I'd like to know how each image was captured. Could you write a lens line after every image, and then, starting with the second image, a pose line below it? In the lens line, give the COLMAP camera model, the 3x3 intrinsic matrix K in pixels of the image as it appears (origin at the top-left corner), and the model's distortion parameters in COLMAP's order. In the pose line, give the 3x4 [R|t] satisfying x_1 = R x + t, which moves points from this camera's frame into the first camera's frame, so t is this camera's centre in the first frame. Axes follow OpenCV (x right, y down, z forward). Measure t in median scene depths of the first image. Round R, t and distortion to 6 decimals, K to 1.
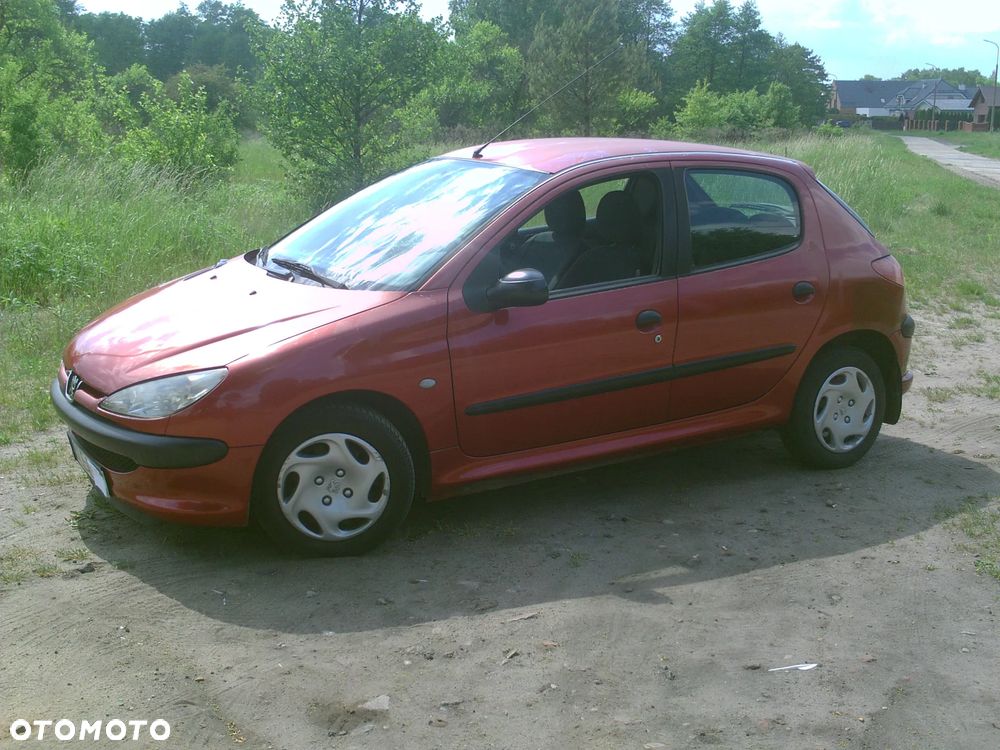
lens RADIAL K [[1297.7, 0, 520.0], [0, 1297.7, 375.8], [0, 0, 1]] dist [-0.196856, 0.611182]
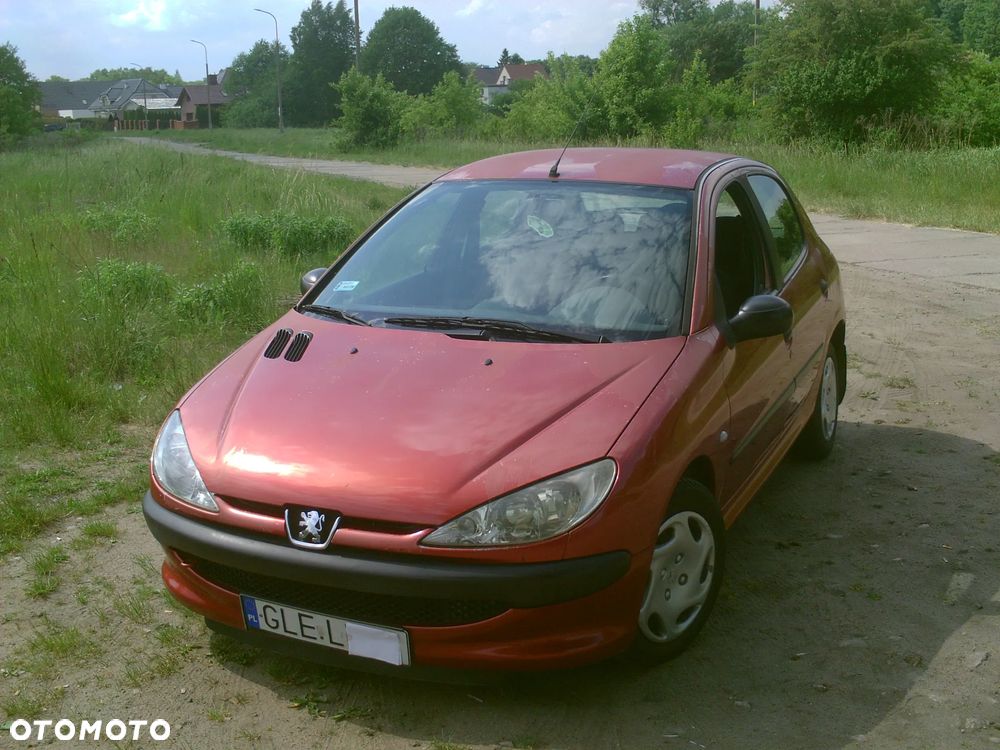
lens RADIAL K [[1297.7, 0, 520.0], [0, 1297.7, 375.8], [0, 0, 1]] dist [-0.196856, 0.611182]
pose [[0.819107, -0.144326, 0.555188, -0.581403], [0.144252, 0.988555, 0.044159, -0.081449], [-0.555208, 0.043916, 0.830551, 0.305462]]
